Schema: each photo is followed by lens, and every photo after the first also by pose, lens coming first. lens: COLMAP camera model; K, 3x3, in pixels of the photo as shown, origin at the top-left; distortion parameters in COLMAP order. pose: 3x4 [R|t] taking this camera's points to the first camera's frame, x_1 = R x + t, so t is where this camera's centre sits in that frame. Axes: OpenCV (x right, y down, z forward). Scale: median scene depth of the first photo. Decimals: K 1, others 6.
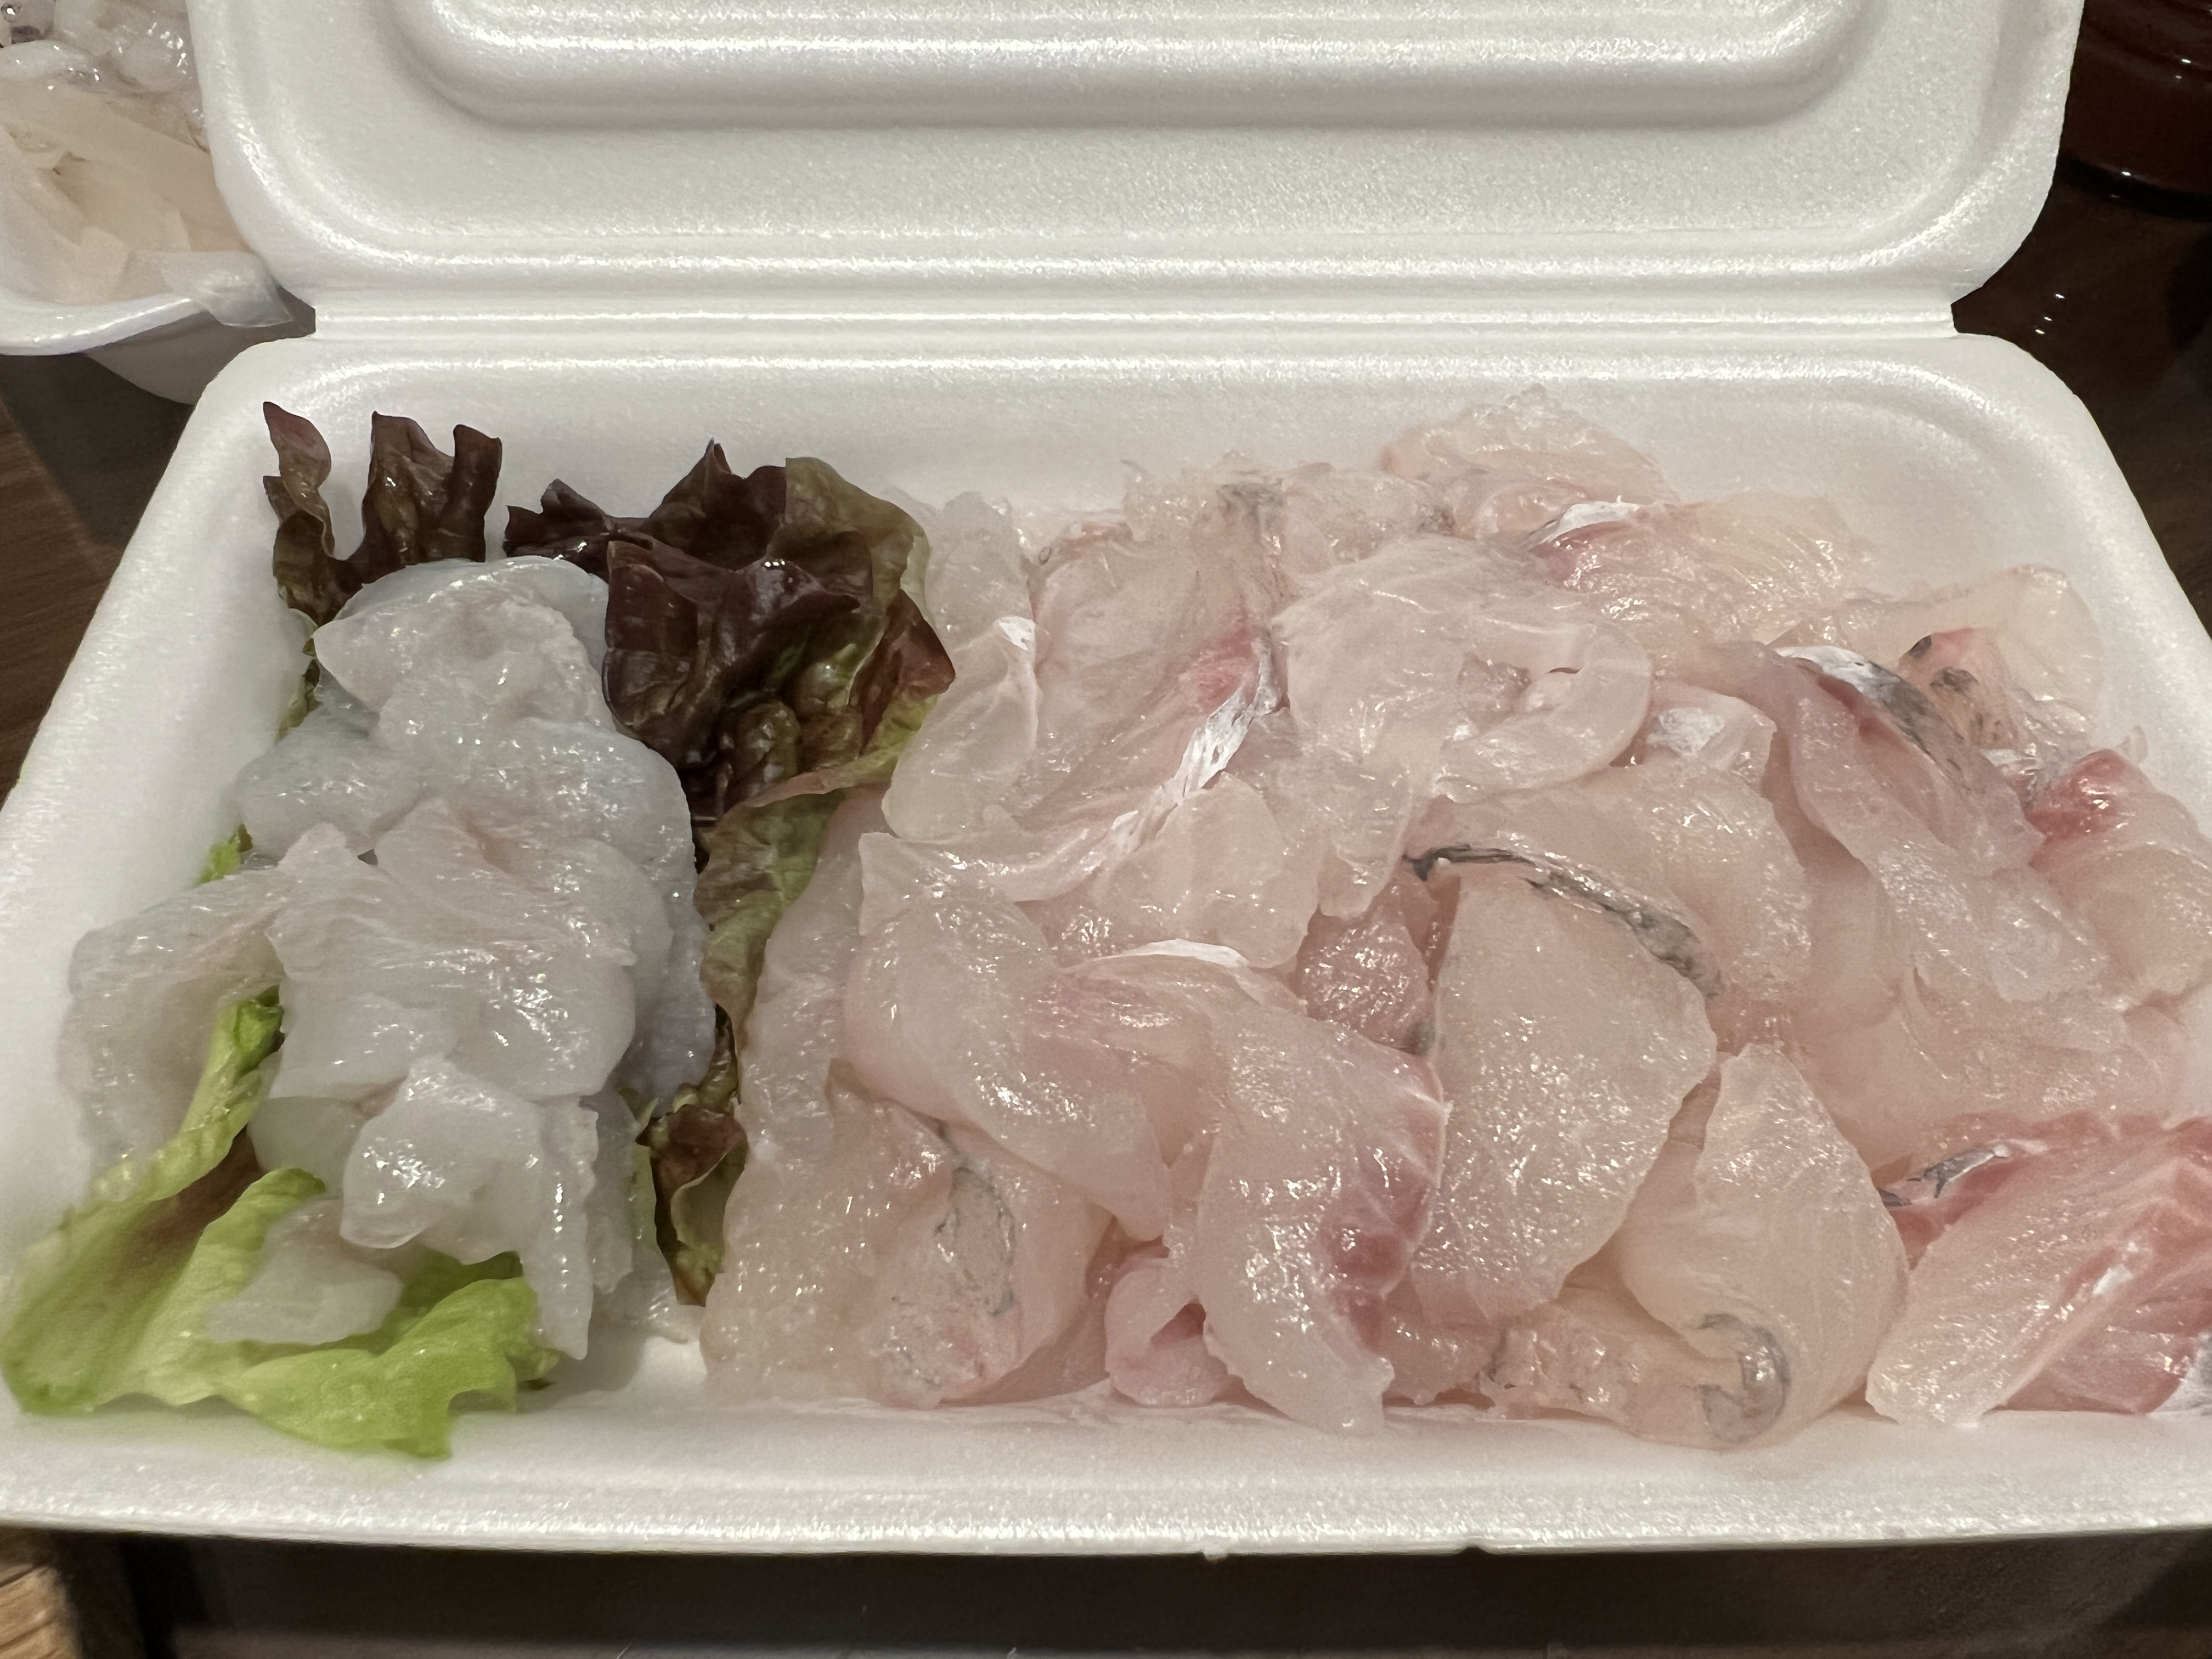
lens RADIAL K [[1733.7, 0, 1106.0], [0, 1733.7, 829.5], [0, 0, 1]] dist [-0.007513, -0.001261]
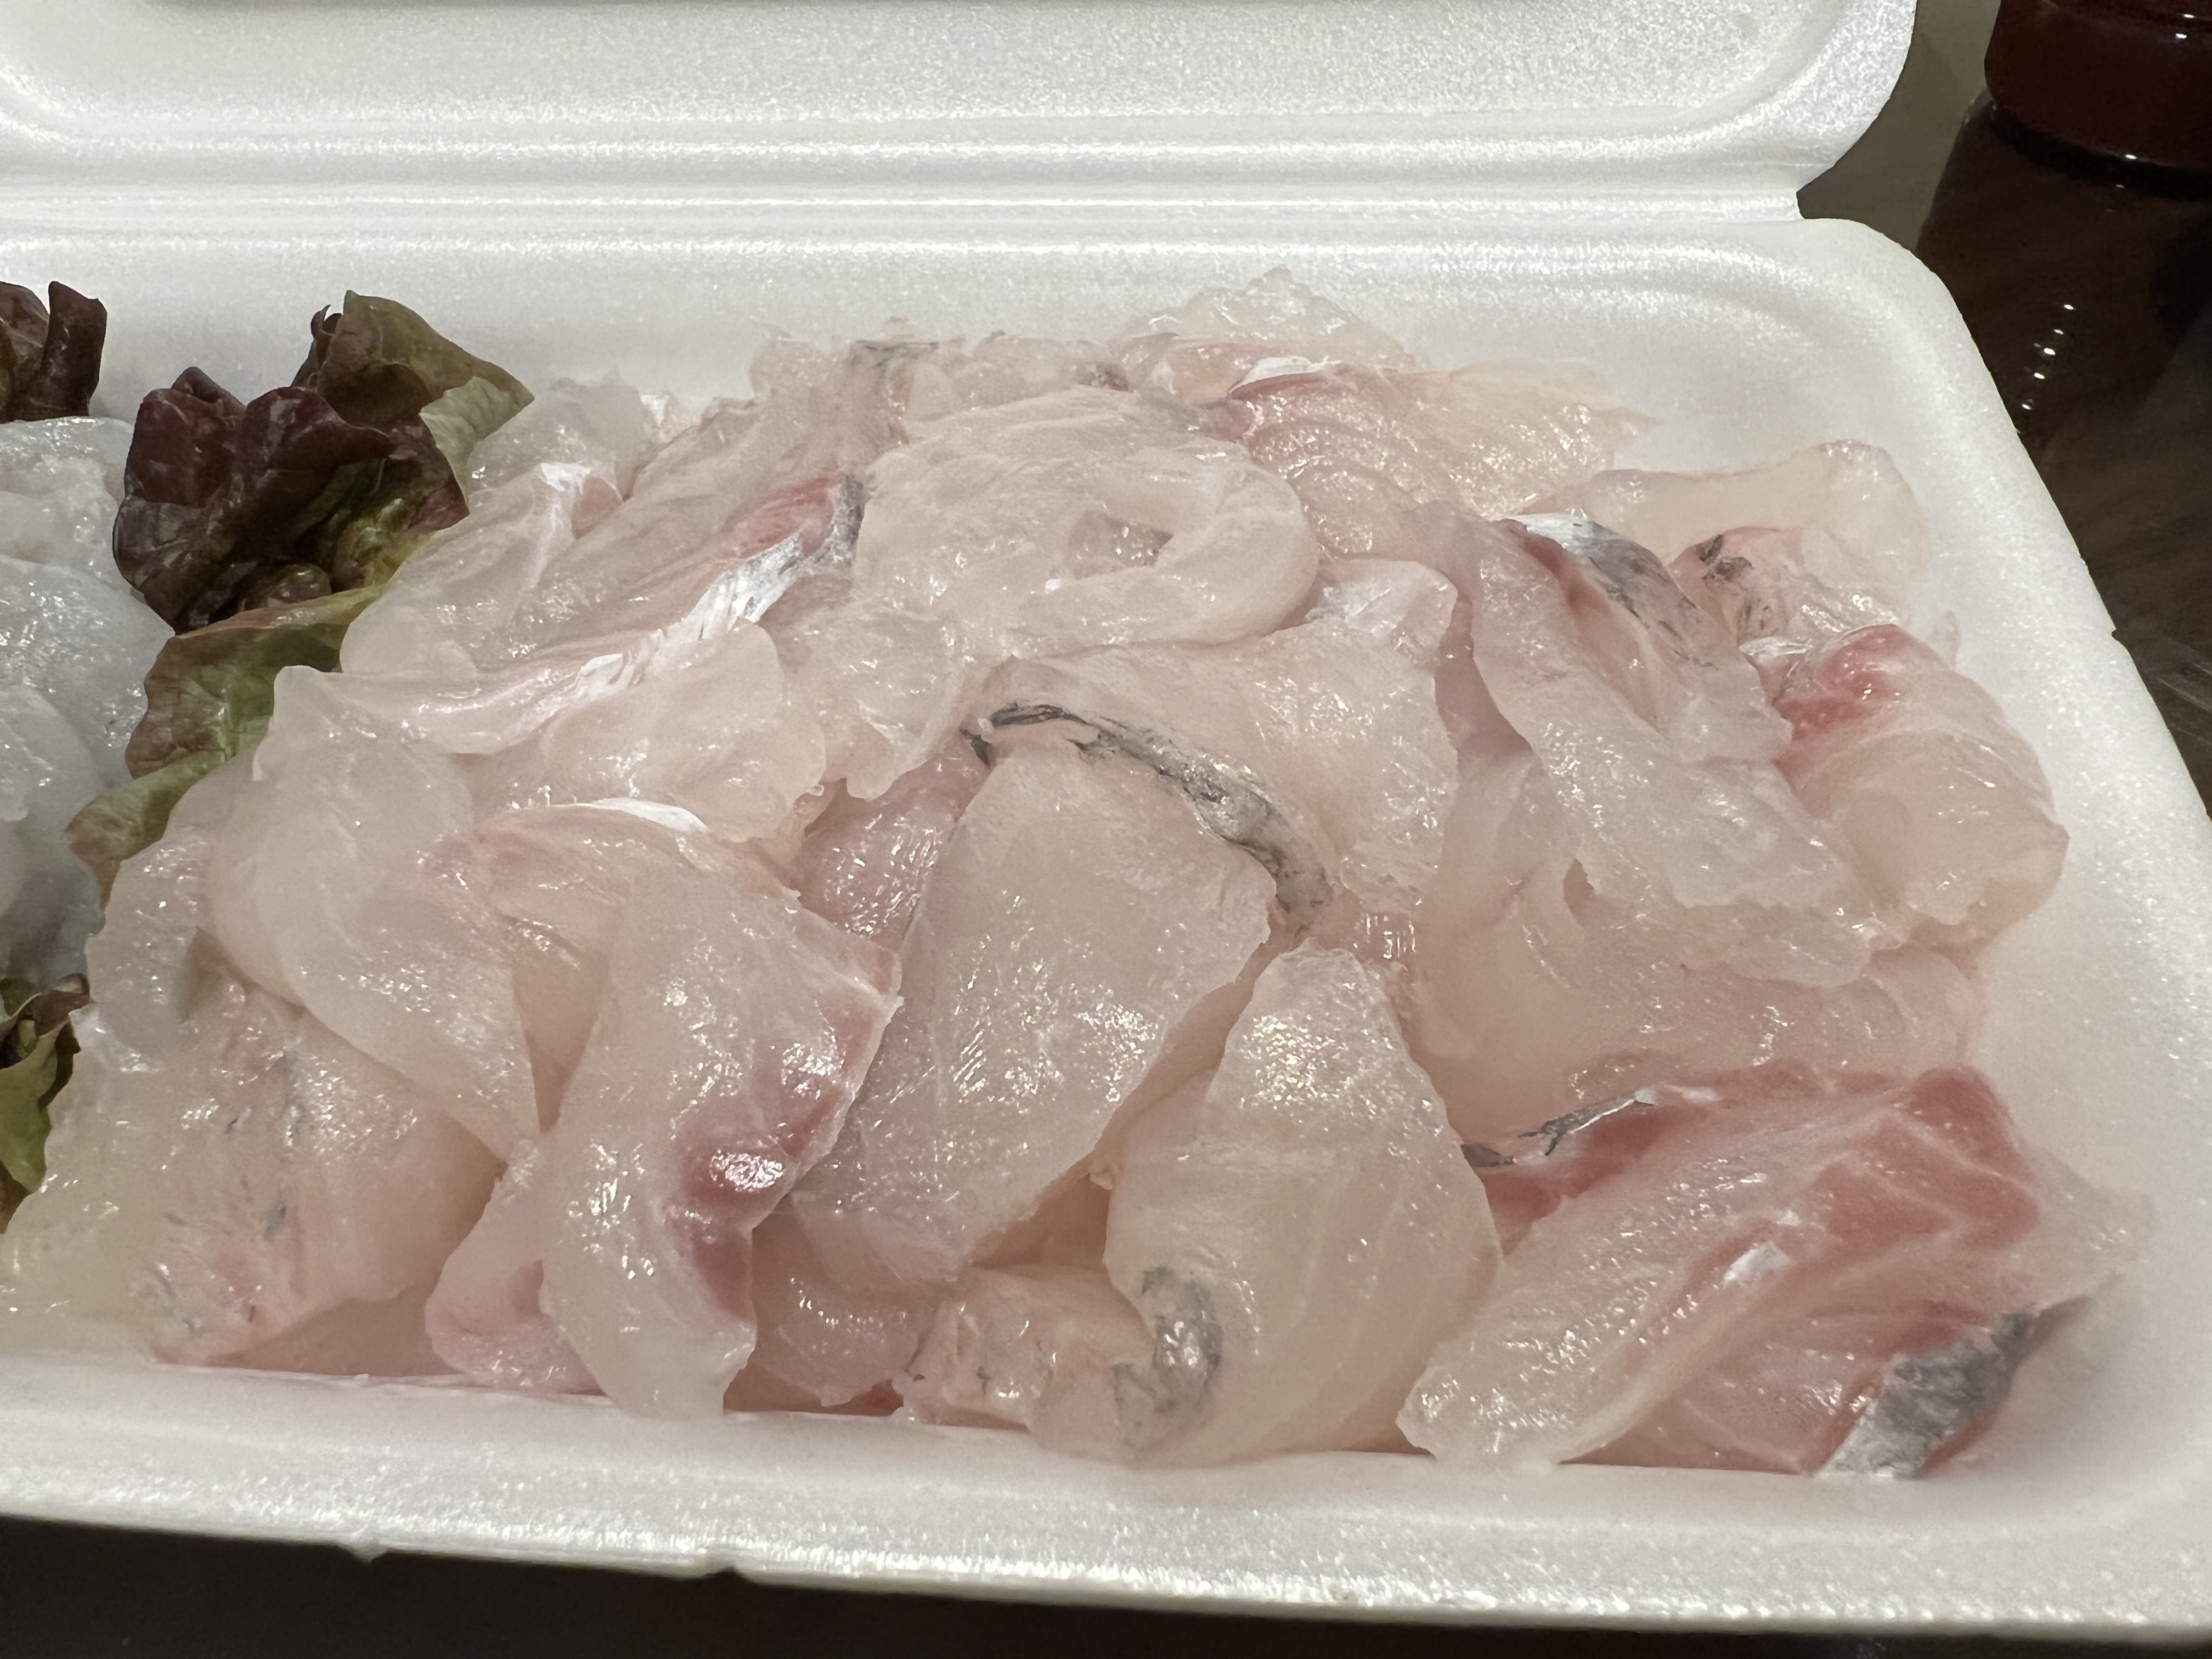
lens RADIAL K [[1733.7, 0, 1106.0], [0, 1733.7, 829.5], [0, 0, 1]] dist [-0.007513, -0.001261]
pose [[0.994242, 0.036801, -0.100642, 0.331969], [-0.048642, 0.991839, -0.117852, 0.156551], [0.095484, 0.122069, 0.987918, 0.237923]]
